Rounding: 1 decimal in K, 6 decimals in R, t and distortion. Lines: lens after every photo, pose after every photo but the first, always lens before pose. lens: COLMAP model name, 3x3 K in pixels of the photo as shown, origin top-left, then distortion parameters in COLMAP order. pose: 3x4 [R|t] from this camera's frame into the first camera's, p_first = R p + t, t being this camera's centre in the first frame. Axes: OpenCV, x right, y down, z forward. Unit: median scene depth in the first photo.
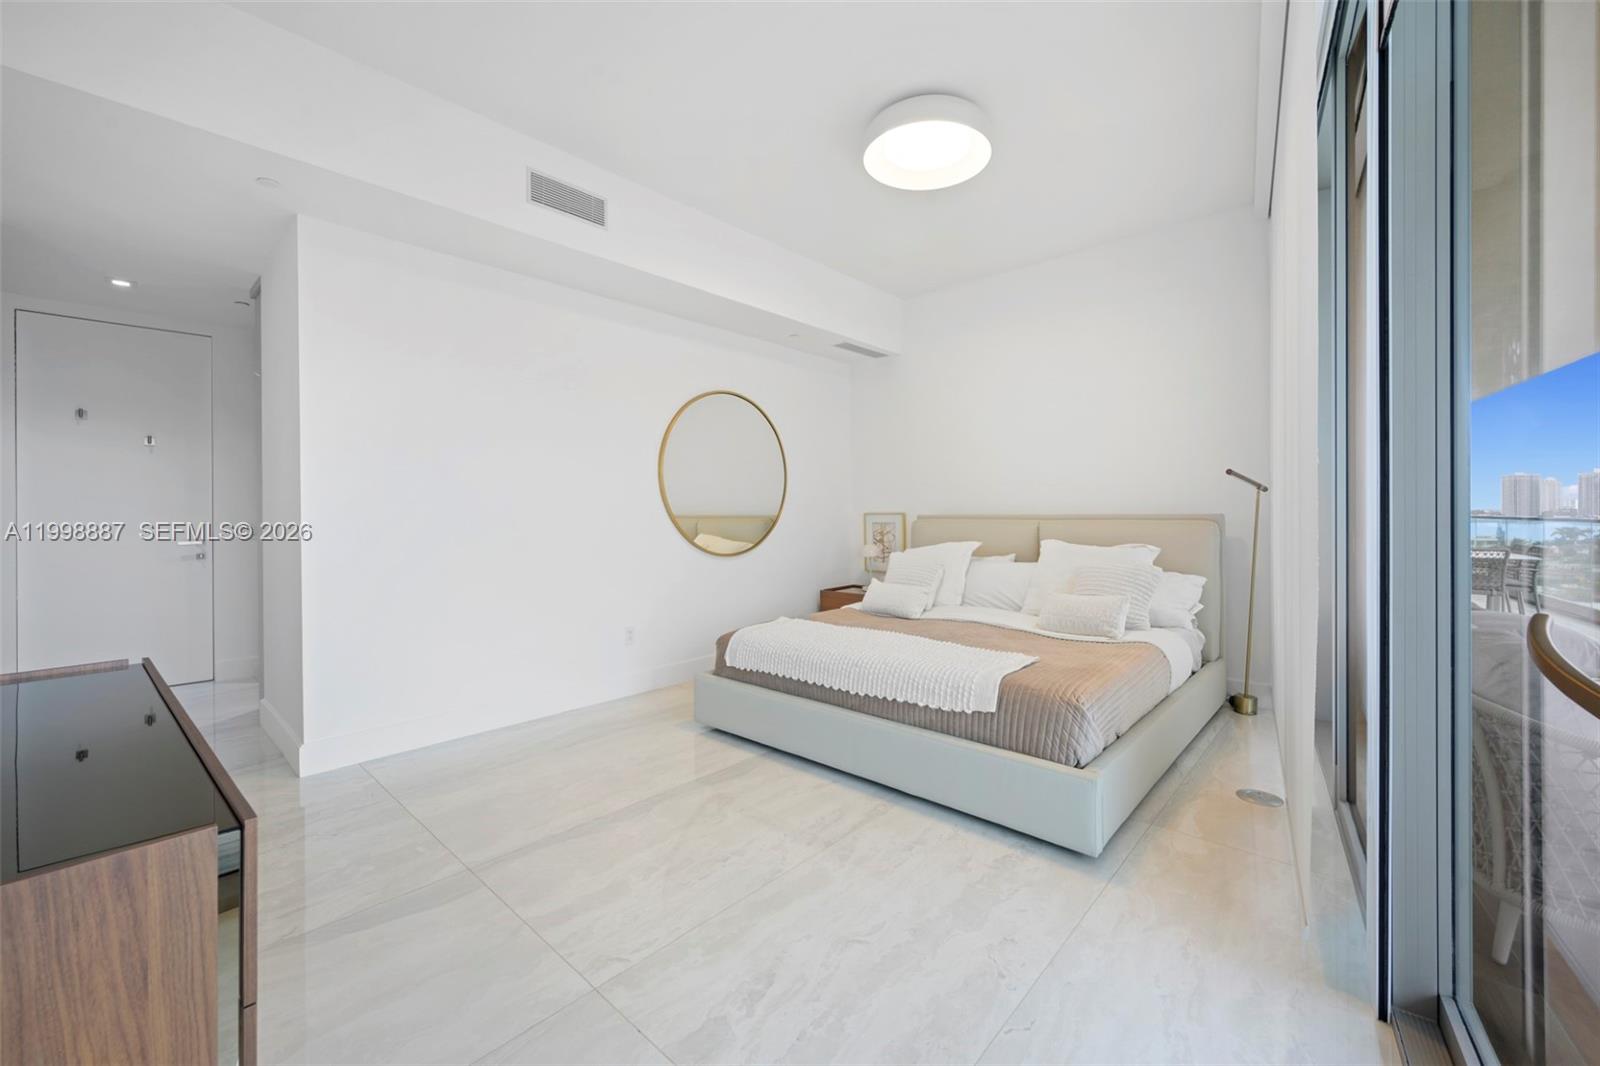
lens RADIAL K [[645.6, 0, 802.0], [0, 645.6, 523.1], [0, 0, 1]] dist [-0.004039, -0.000622]
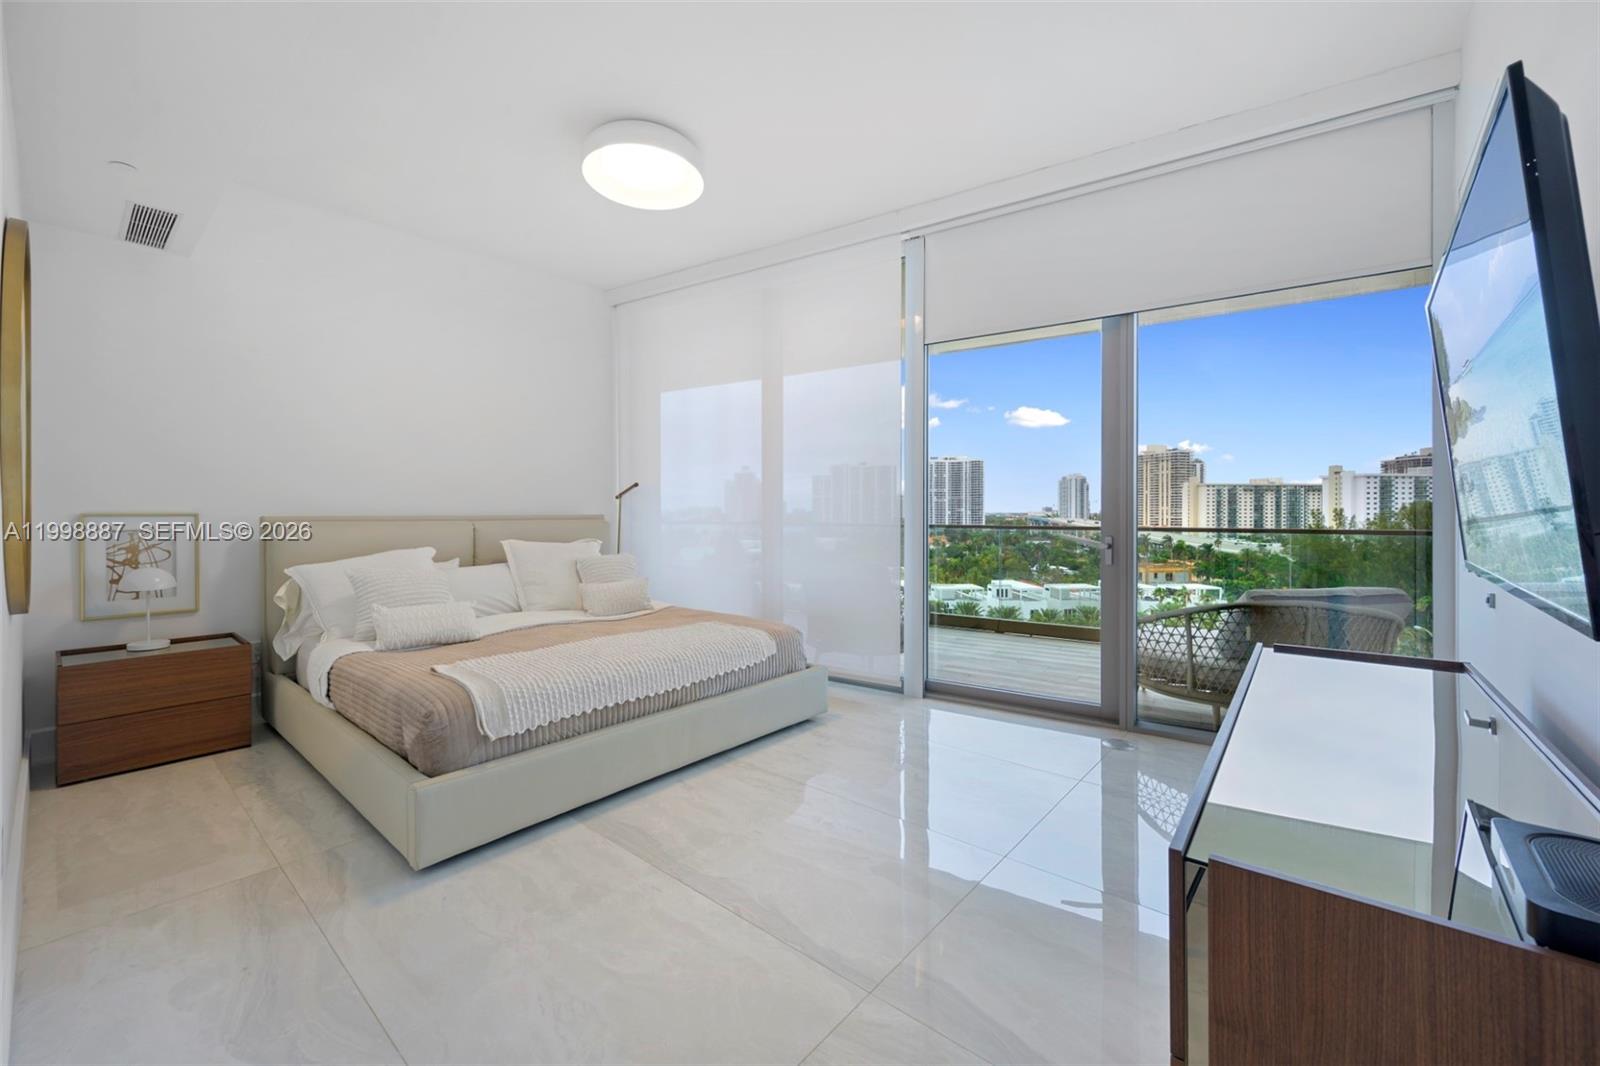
lens RADIAL K [[645.6, 0, 807.4], [0, 645.6, 519.6], [0, 0, 1]] dist [-0.004039, -0.000622]
pose [[-0.048302, -0.010513, 0.998777, -0.953676], [0.013965, 0.999840, 0.011199, -0.016776], [-0.998735, 0.014489, -0.048147, 0.835690]]
